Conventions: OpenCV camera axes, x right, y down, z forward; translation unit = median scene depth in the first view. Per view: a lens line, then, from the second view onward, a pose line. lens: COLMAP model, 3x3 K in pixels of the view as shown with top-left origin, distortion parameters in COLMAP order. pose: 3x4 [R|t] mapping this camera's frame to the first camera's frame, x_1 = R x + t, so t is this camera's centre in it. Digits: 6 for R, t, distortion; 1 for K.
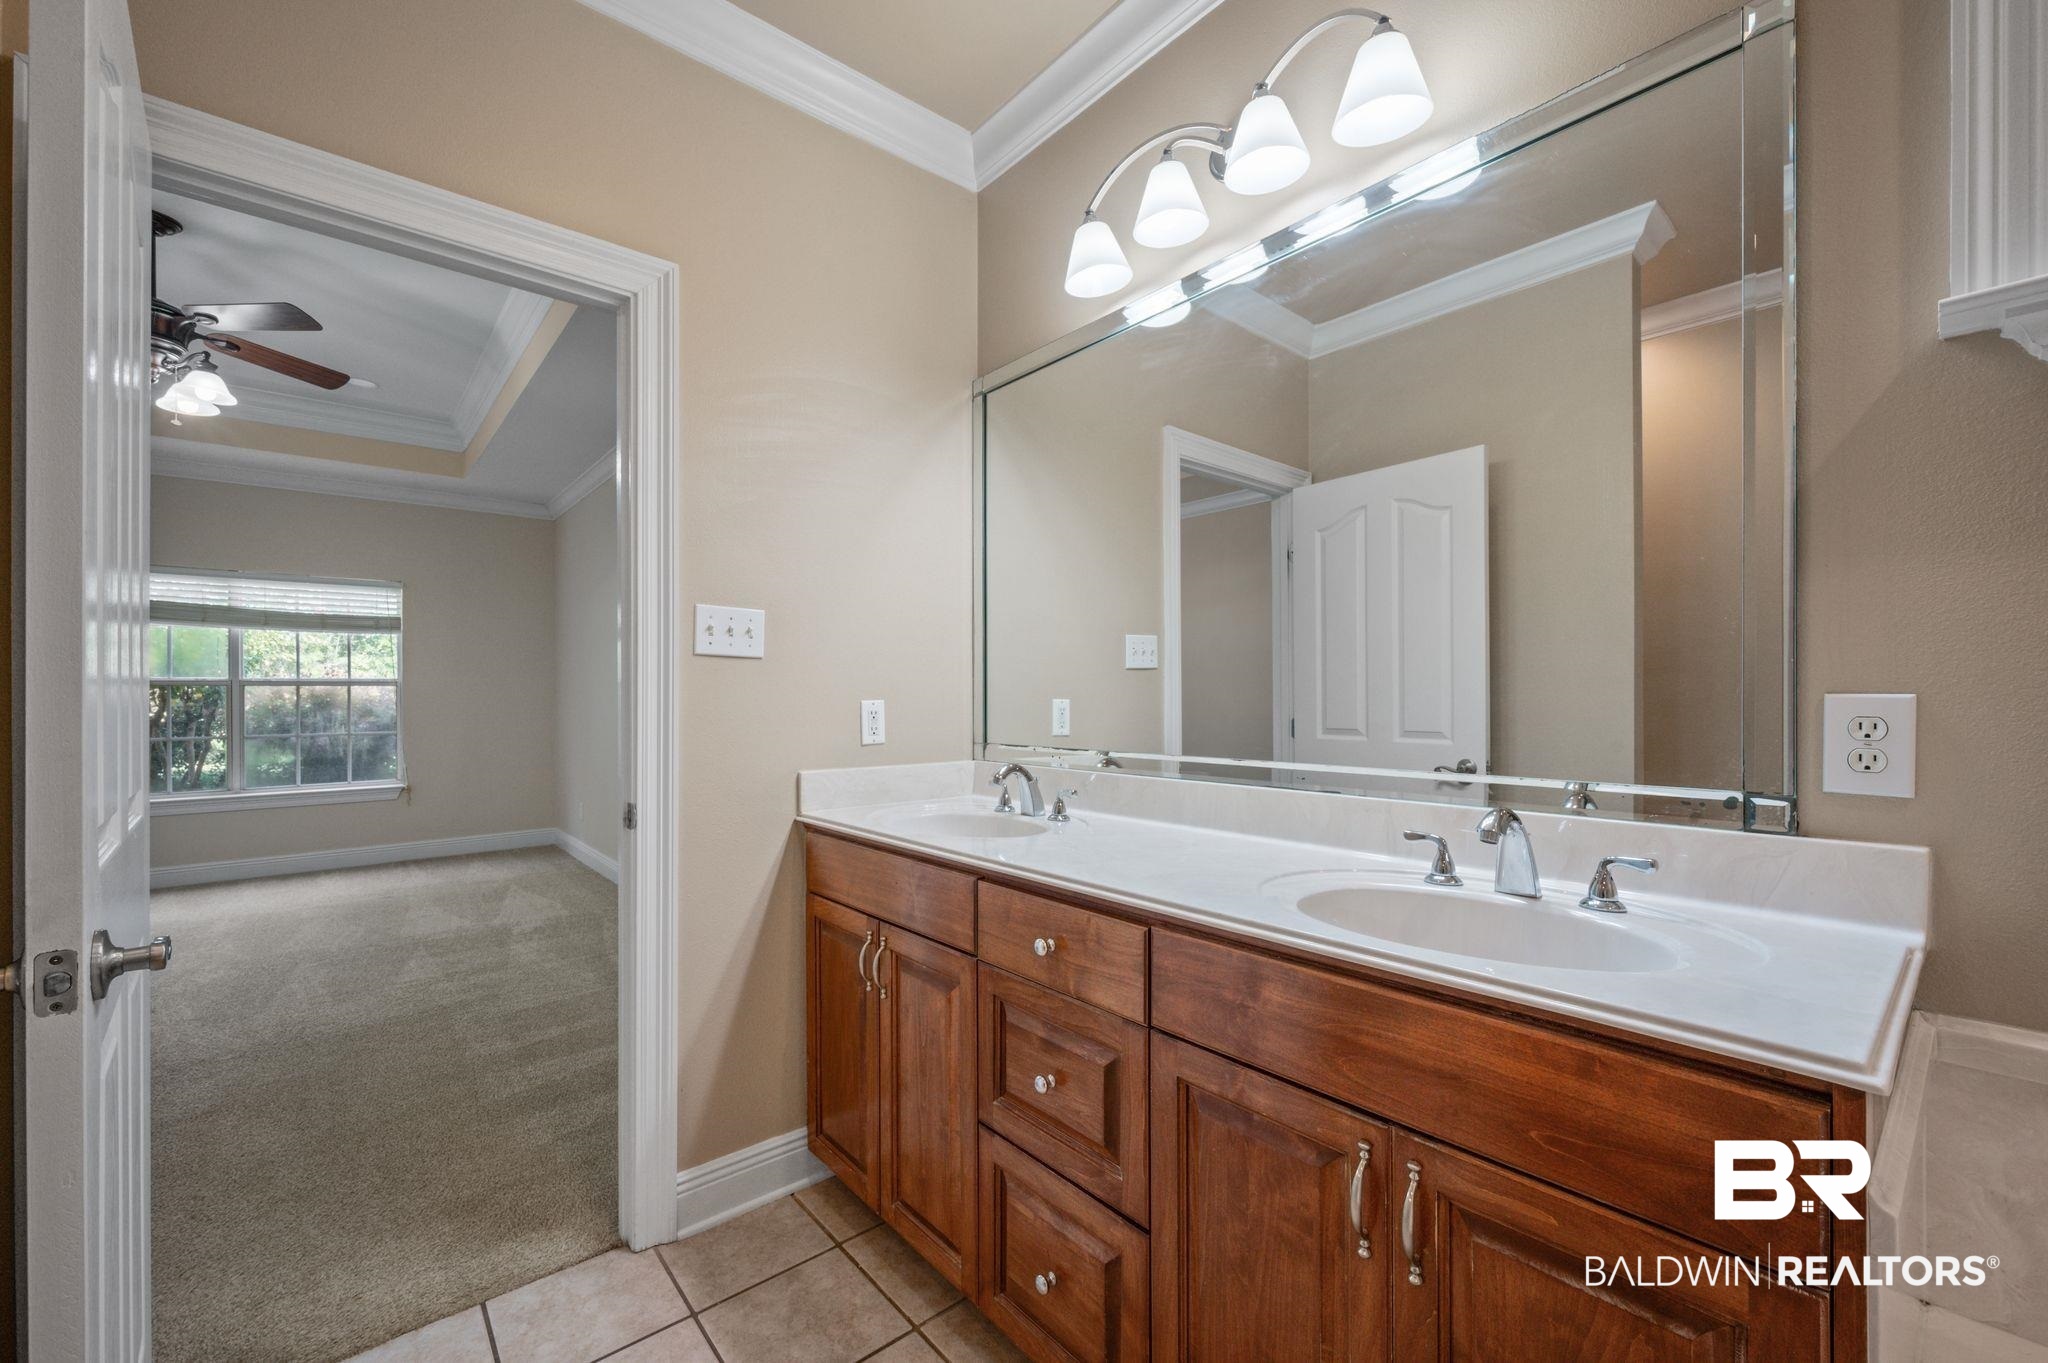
lens RADIAL K [[826.8, 0, 1016.5], [0, 826.8, 696.8], [0, 0, 1]] dist [-0.018493, -0.000044]
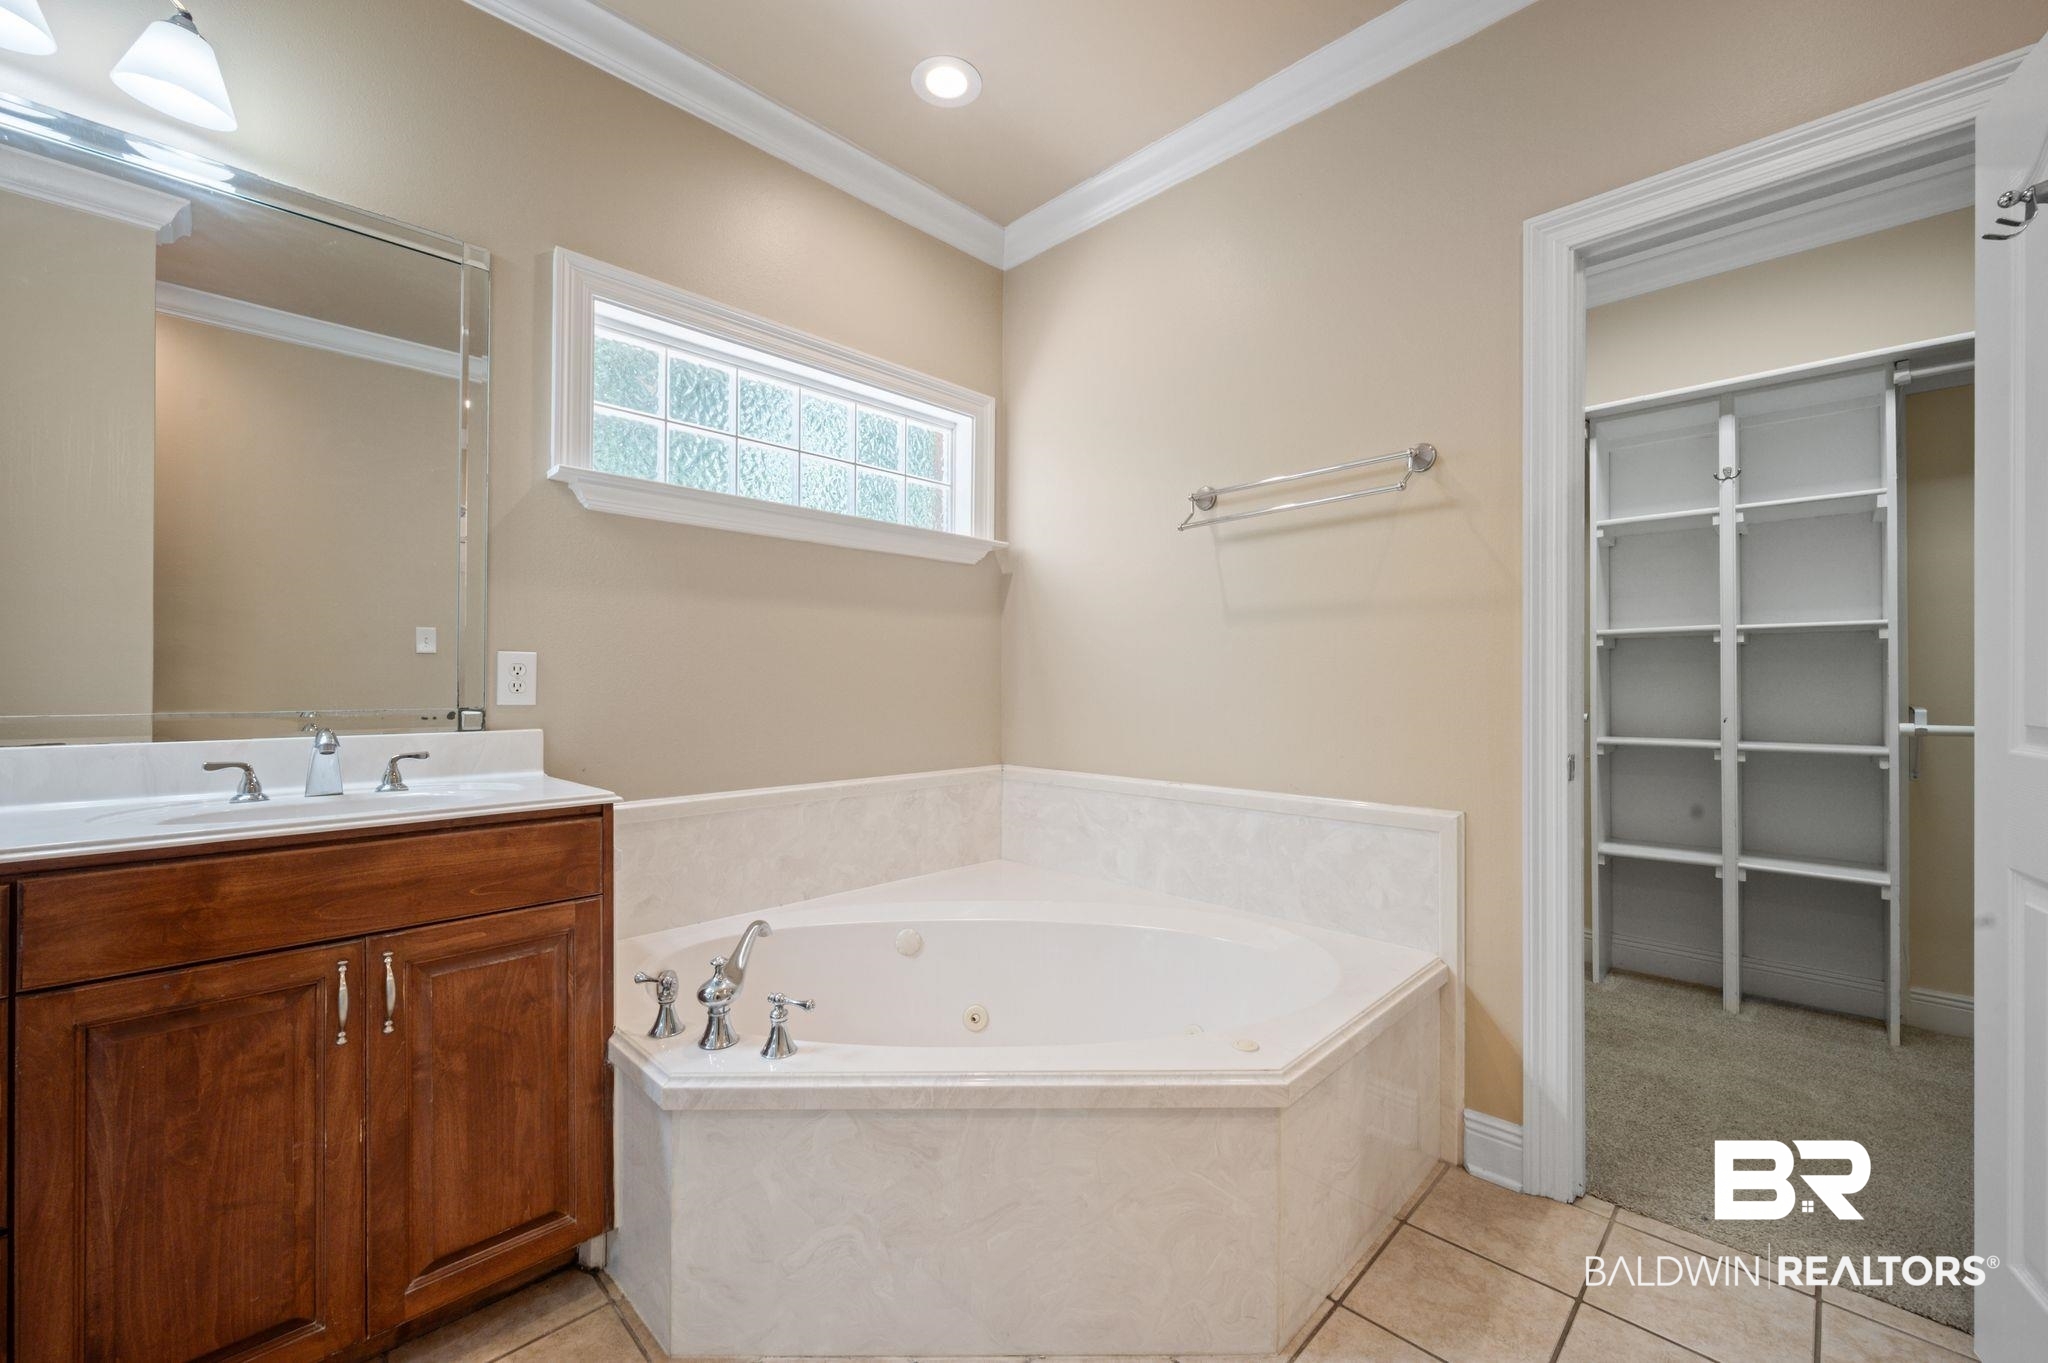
lens RADIAL K [[804.5, 0, 1025.6], [0, 804.5, 679.6], [0, 0, 1]] dist [-0.005448, -0.000300]
pose [[-0.093240, 0.008702, 0.995606, -0.762219], [0.000216, 0.999962, -0.008720, 0.063610], [-0.995644, -0.000598, -0.093238, -0.010704]]
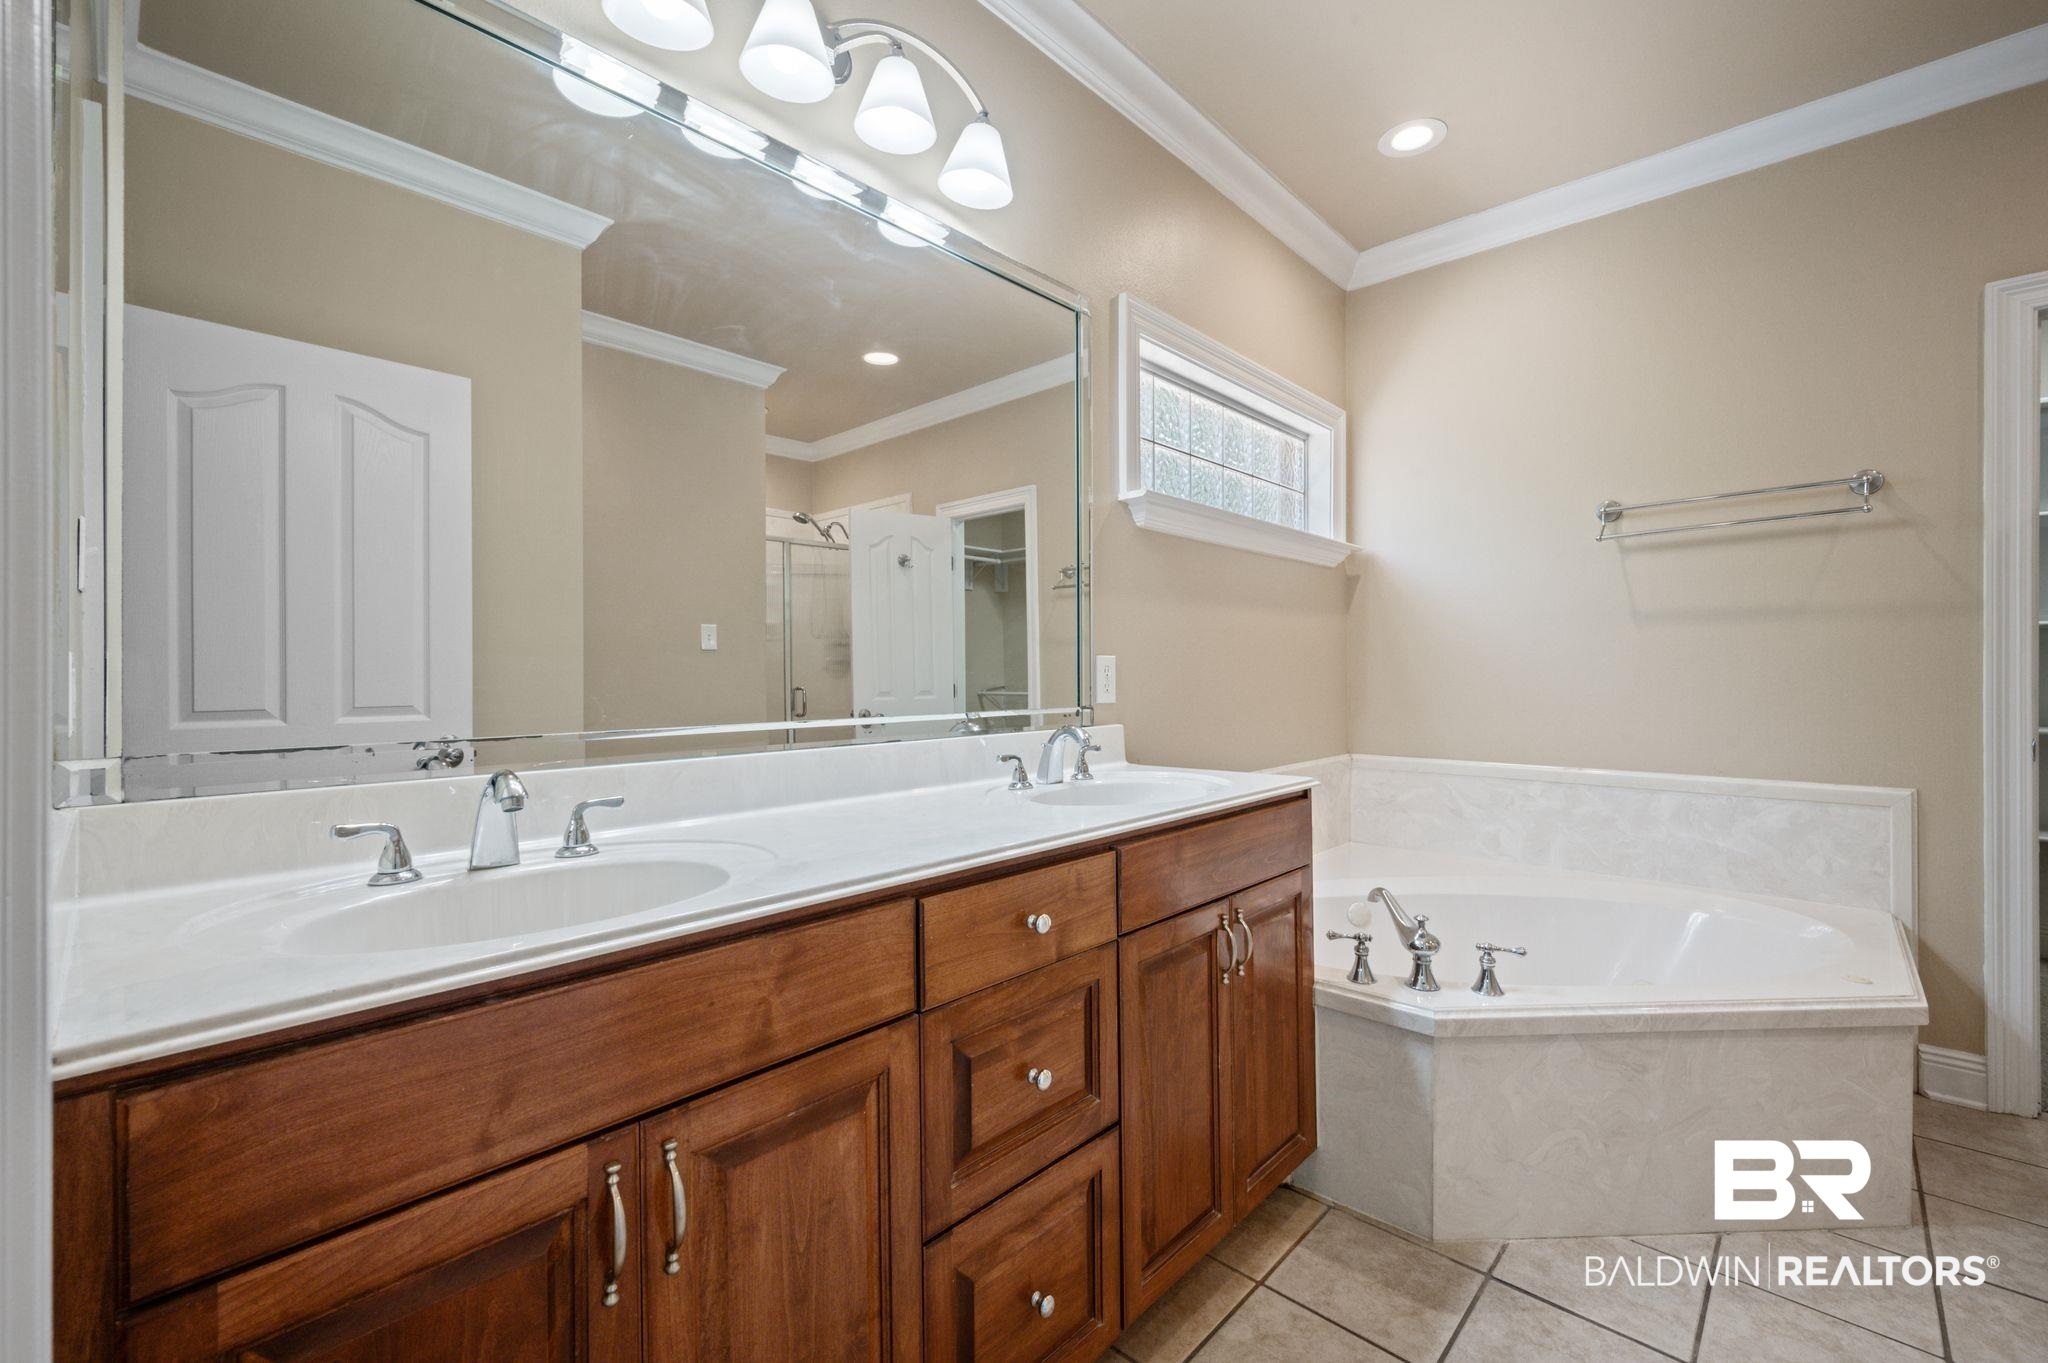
lens RADIAL K [[848.1, 0, 1029.1], [0, 848.1, 671.1], [0, 0, 1]] dist [-0.006343, -0.000190]
pose [[-0.118691, 0.005172, 0.992918, -0.932337], [0.006056, 0.999972, -0.004485, 0.037713], [-0.992913, 0.005481, -0.118719, 1.196500]]
